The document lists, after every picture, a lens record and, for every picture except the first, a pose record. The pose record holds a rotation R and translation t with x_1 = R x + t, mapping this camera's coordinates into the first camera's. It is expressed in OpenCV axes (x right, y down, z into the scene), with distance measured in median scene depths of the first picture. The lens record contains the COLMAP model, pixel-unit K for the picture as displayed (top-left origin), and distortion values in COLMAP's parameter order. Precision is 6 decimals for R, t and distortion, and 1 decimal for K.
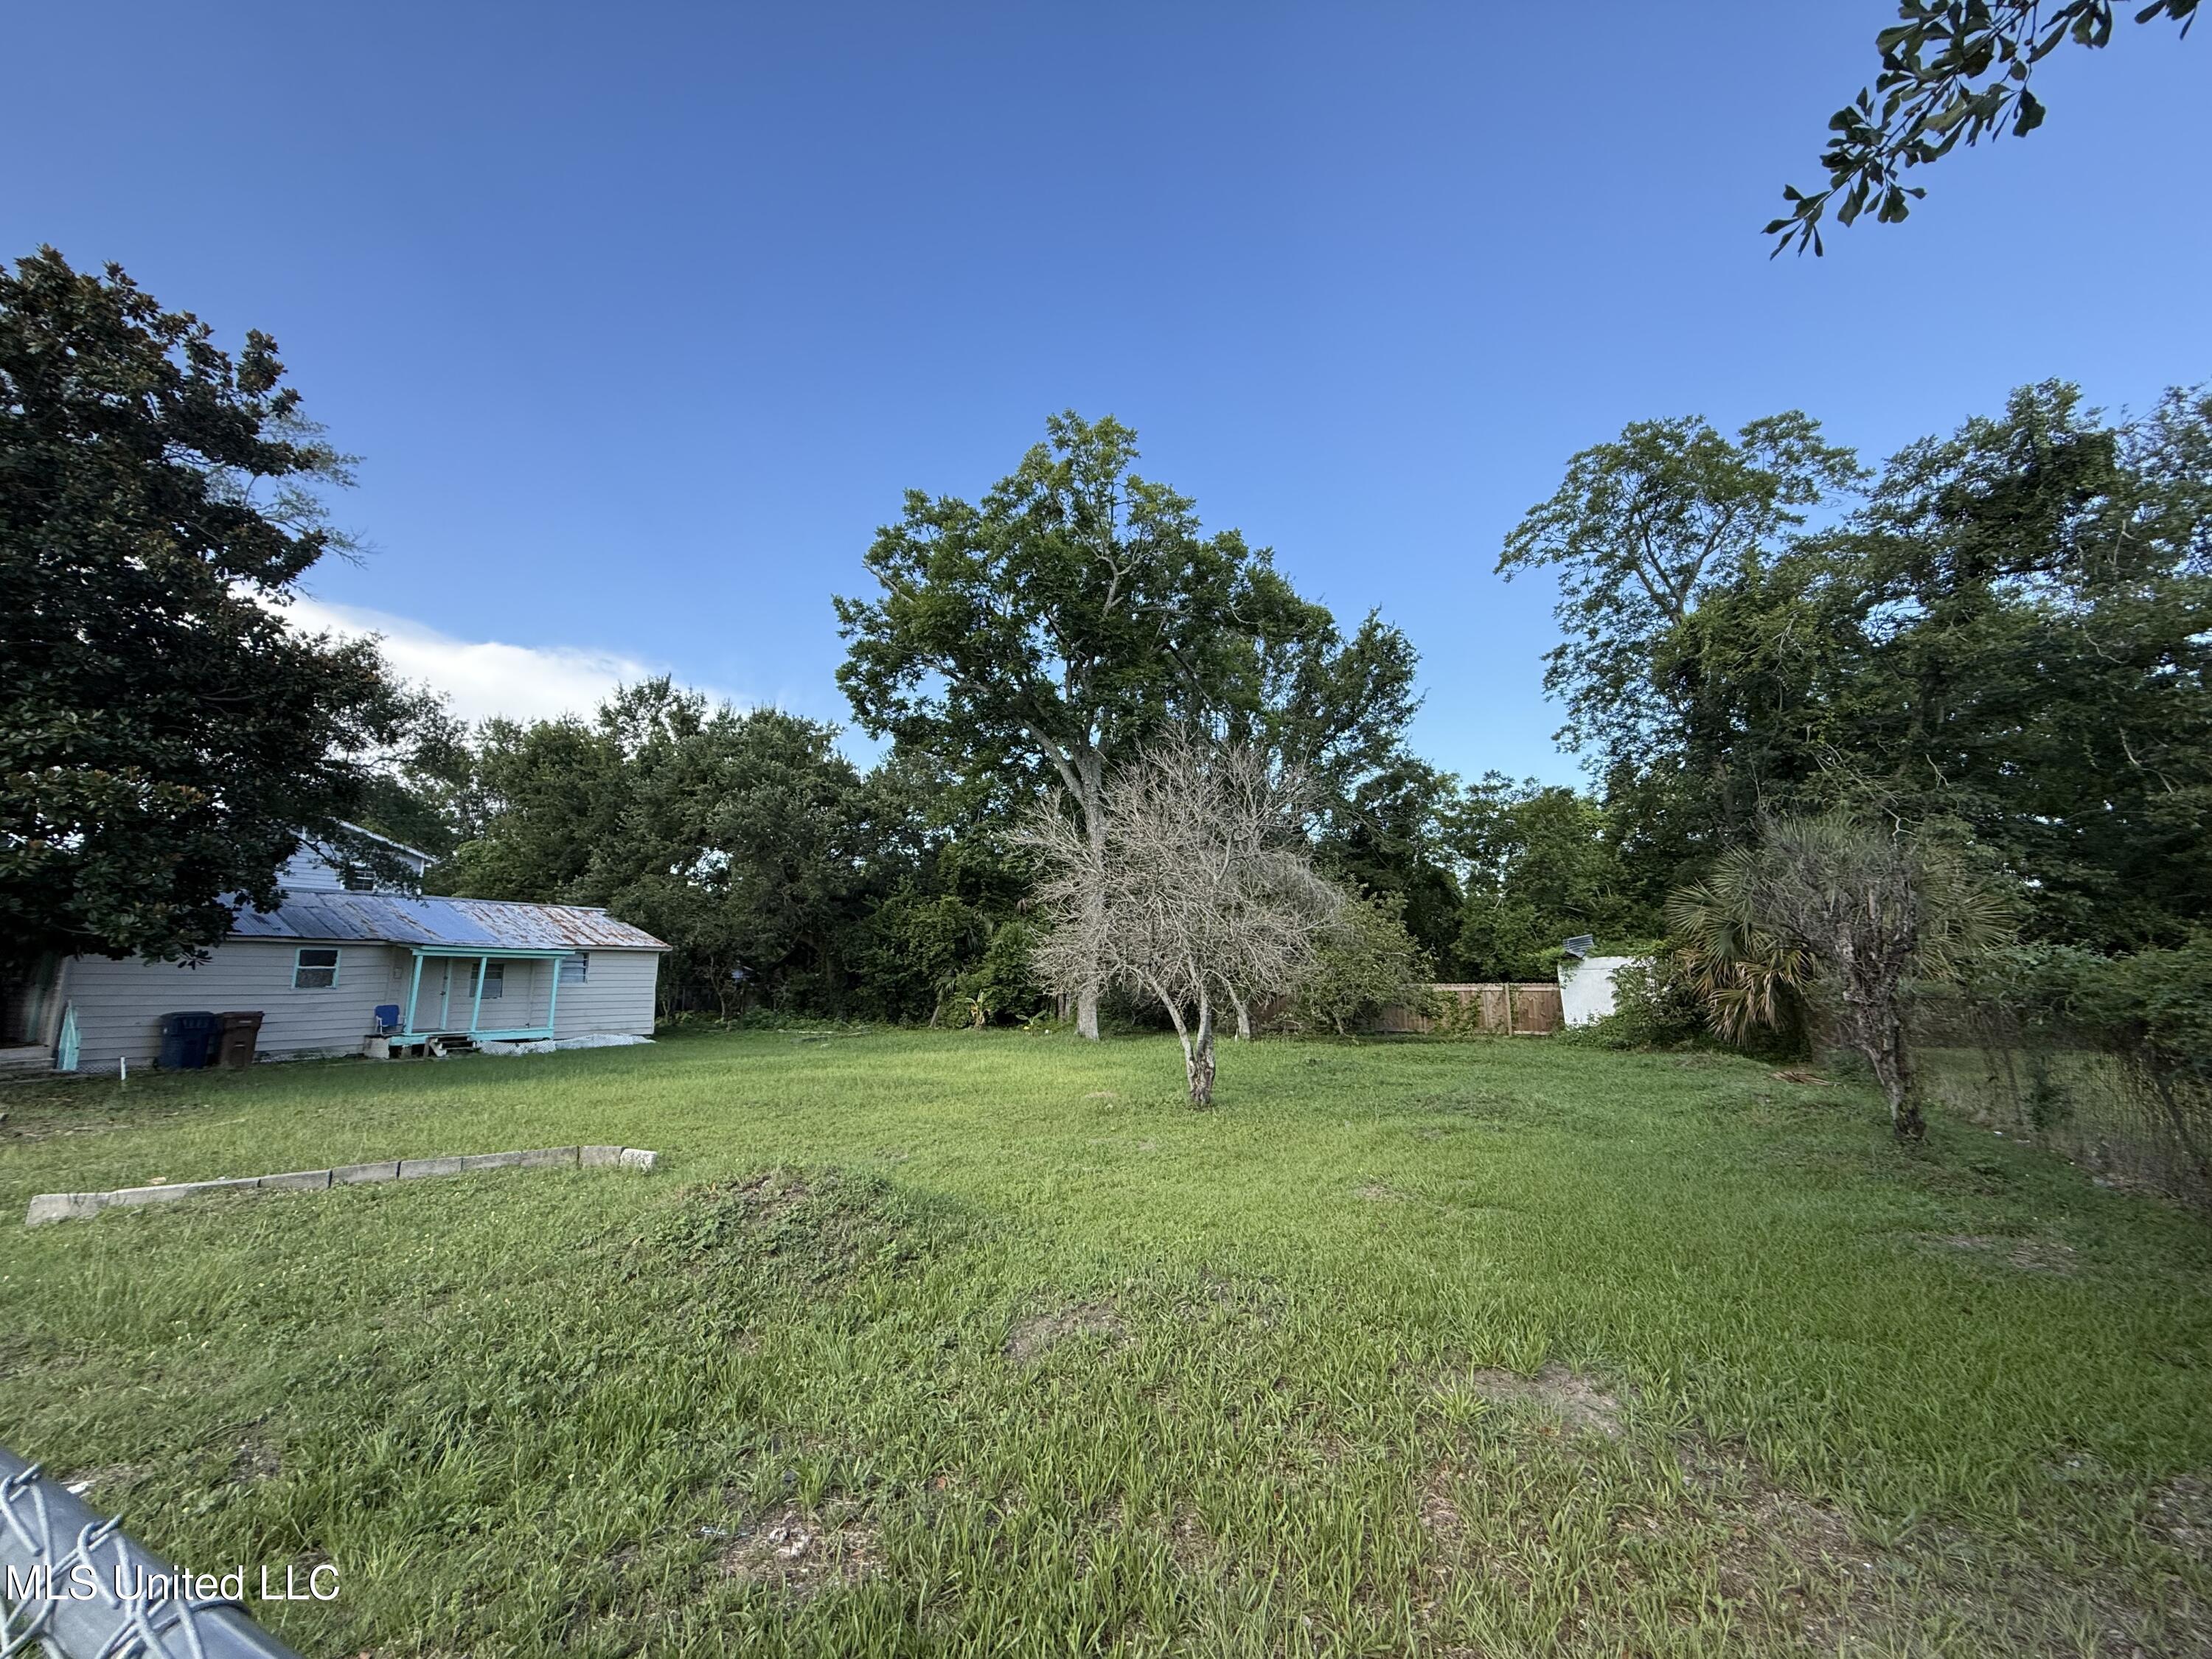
lens RADIAL K [[886.6, 0, 1107.9], [0, 886.6, 835.9], [0, 0, 1]] dist [-0.000869, -0.000228]
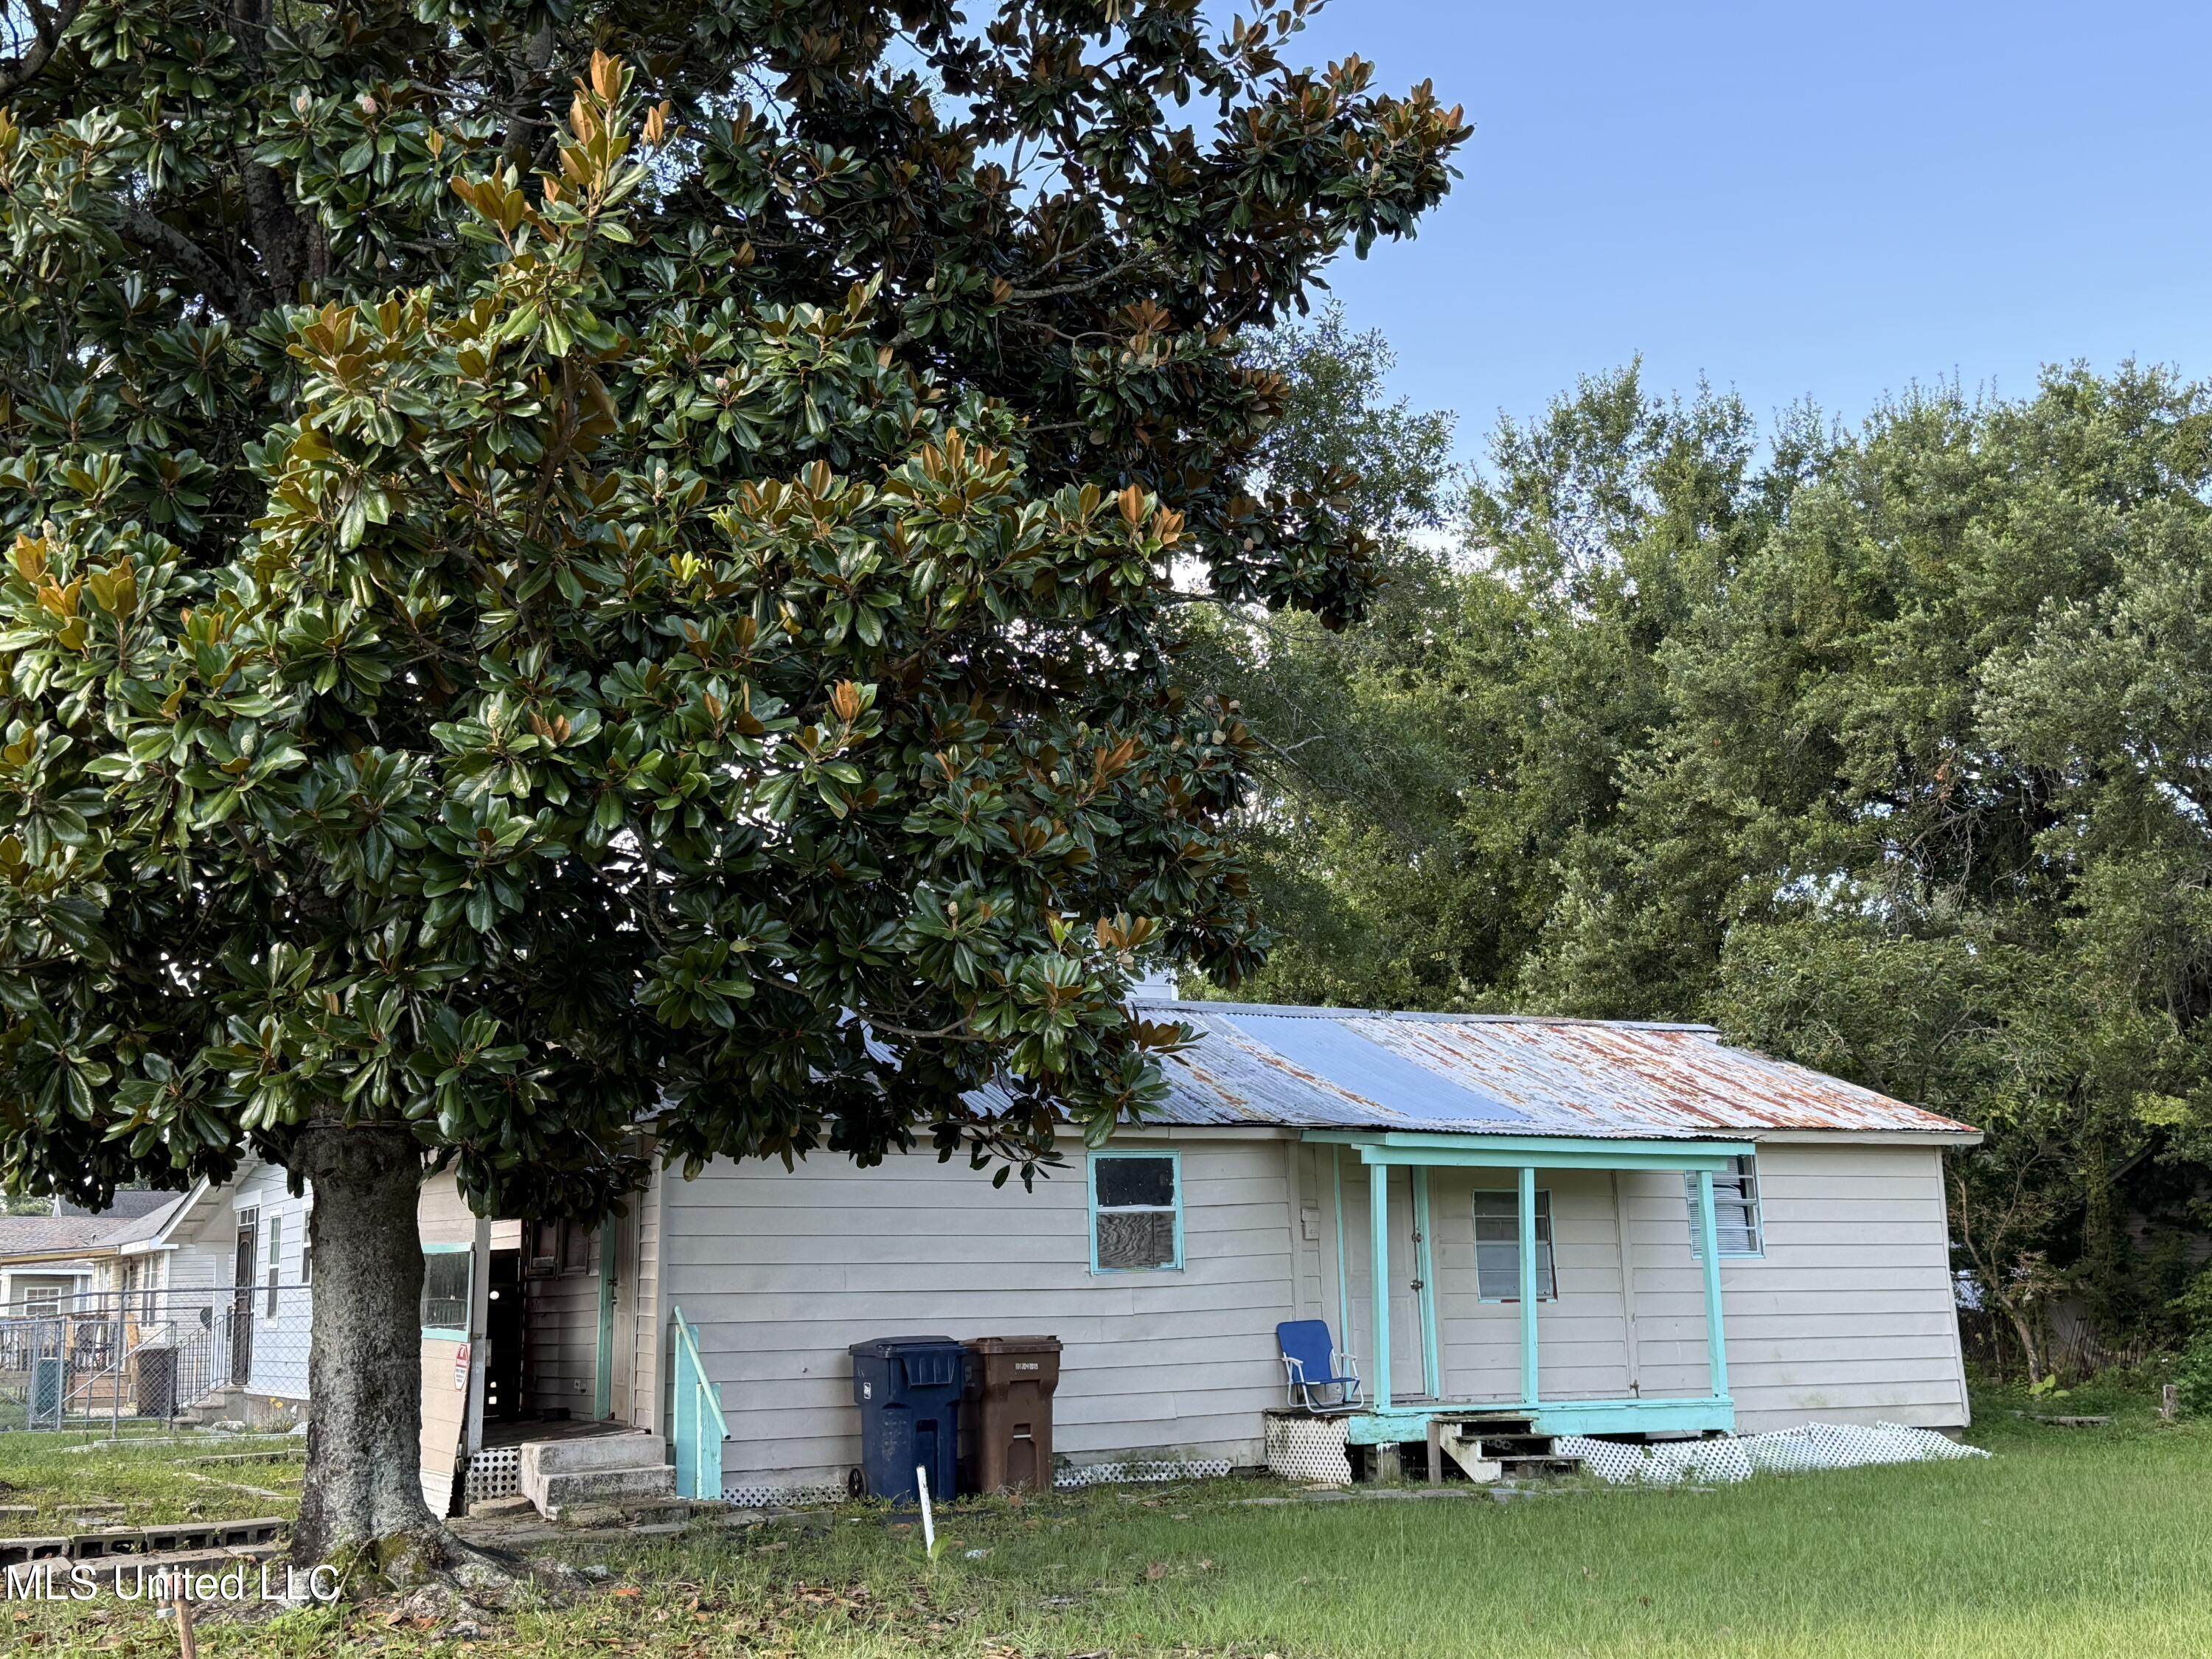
lens RADIAL K [[2507.5, 0, 1105.5], [0, 2507.5, 828.5], [0, 0, 1]] dist [0.094005, 0.000000]
pose [[0.824052, -0.116869, -0.554328, -0.332883], [0.108766, 0.992925, -0.047648, 0.045515], [0.555975, -0.021027, 0.830933, 0.180489]]
